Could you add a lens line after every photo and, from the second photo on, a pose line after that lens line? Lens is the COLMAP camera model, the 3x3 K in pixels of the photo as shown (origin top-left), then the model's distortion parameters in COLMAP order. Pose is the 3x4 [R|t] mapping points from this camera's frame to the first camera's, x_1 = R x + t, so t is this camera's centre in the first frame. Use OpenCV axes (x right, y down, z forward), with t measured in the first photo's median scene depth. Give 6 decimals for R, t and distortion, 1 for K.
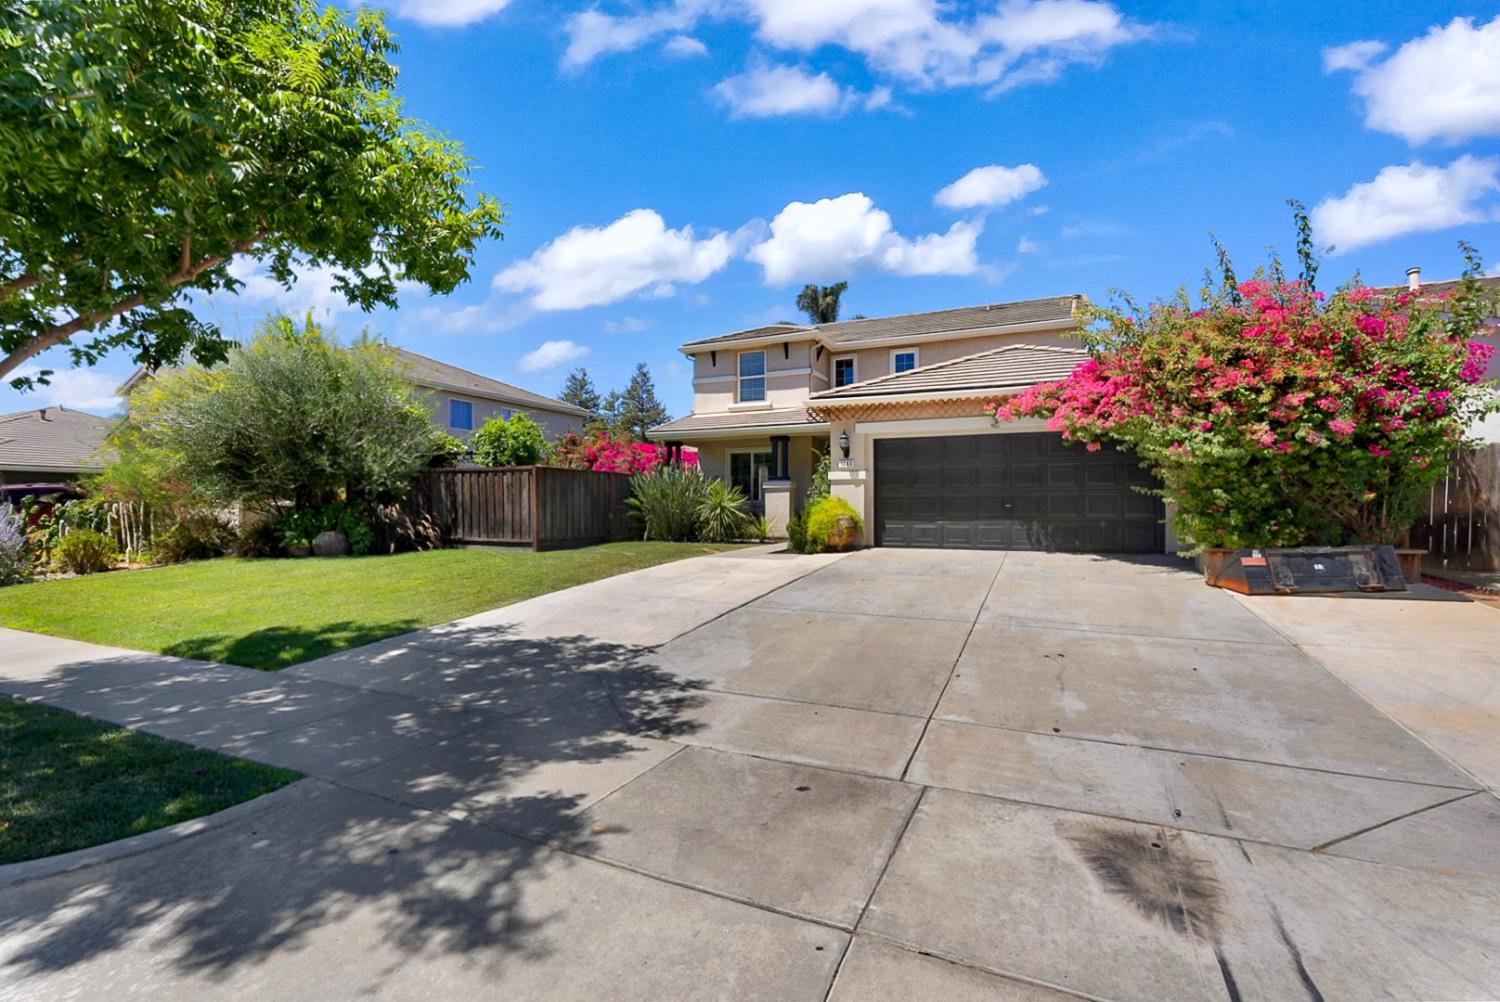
lens RADIAL K [[655.8, 0, 749.7], [0, 655.8, 514.2], [0, 0, 1]] dist [-0.002091, 0.000686]
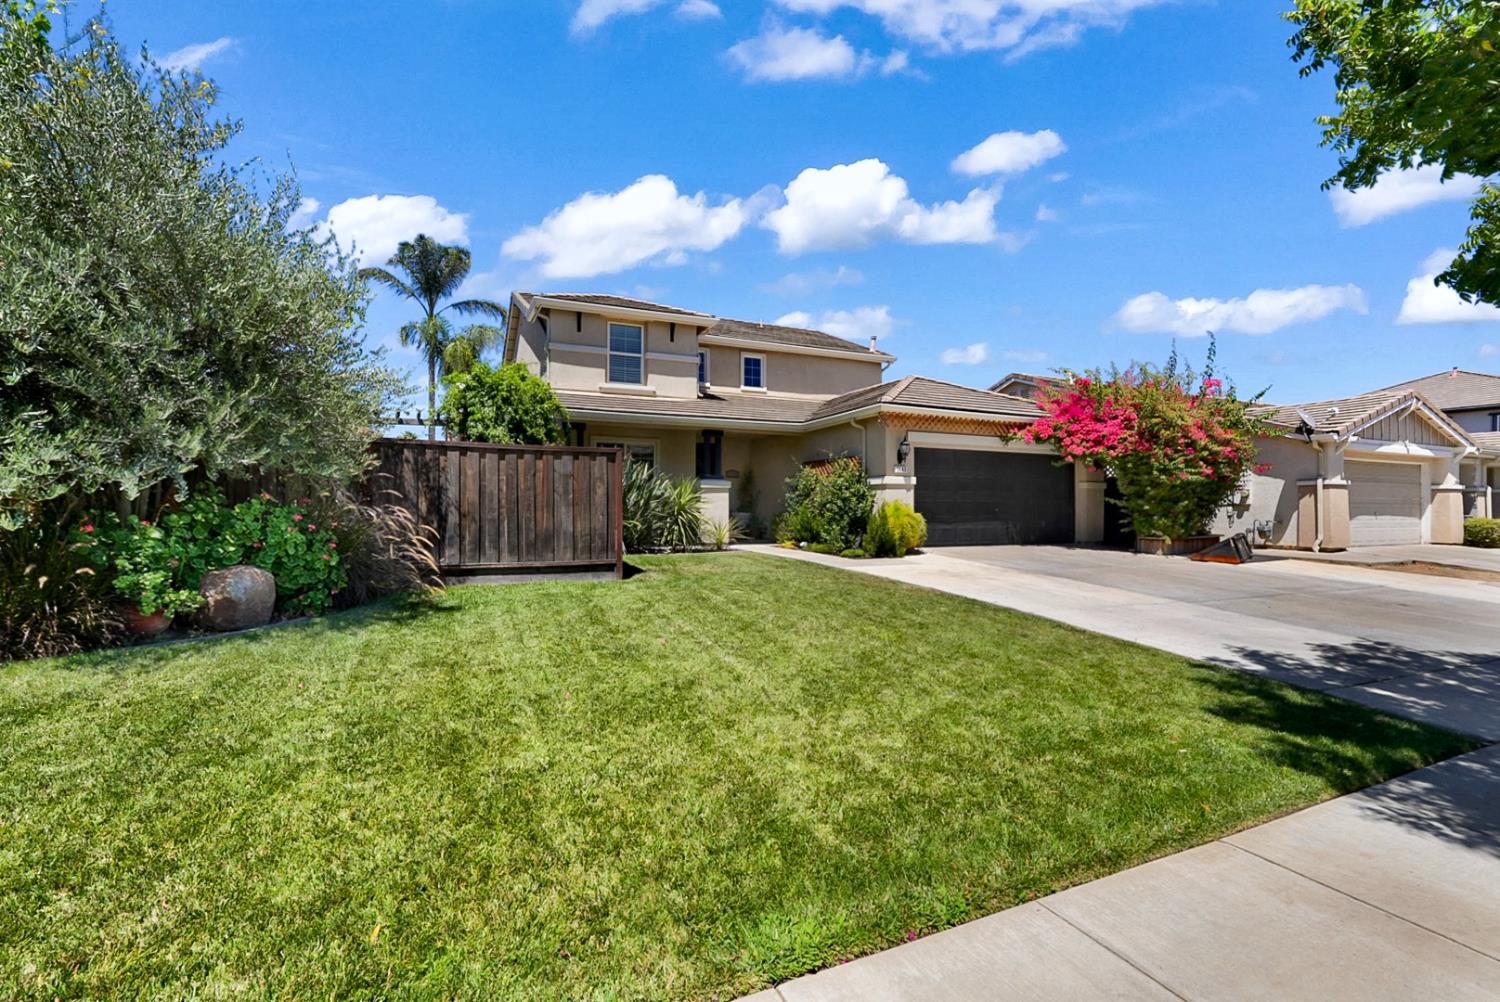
lens RADIAL K [[655.8, 0, 749.7], [0, 655.8, 514.2], [0, 0, 1]] dist [-0.002091, 0.000686]
pose [[0.662462, -0.004868, 0.749080, -0.733420], [0.002482, 0.999988, 0.004303, -0.009506], [-0.749092, -0.000991, 0.662465, 0.452753]]
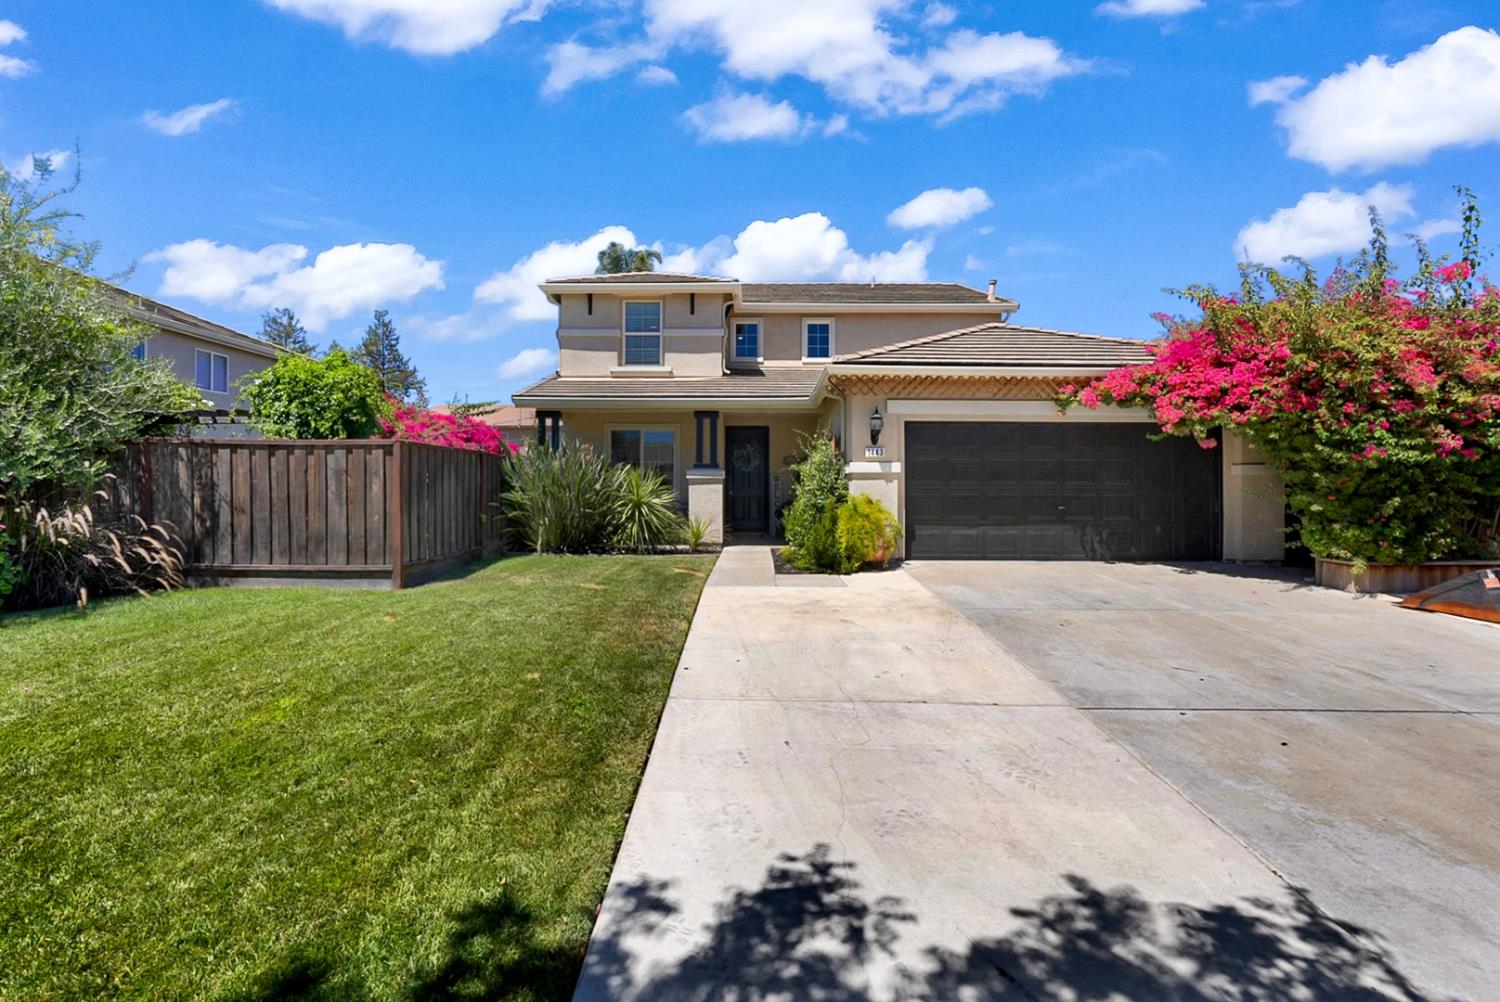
lens RADIAL K [[661.5, 0, 748.8], [0, 661.5, 495.5], [0, 0, 1]] dist [-0.002091, 0.000367]
pose [[0.915376, 0.001753, 0.402596, -0.275131], [-0.001216, 0.999998, -0.001589, -0.023229], [-0.402598, 0.000965, 0.915376, 0.327782]]
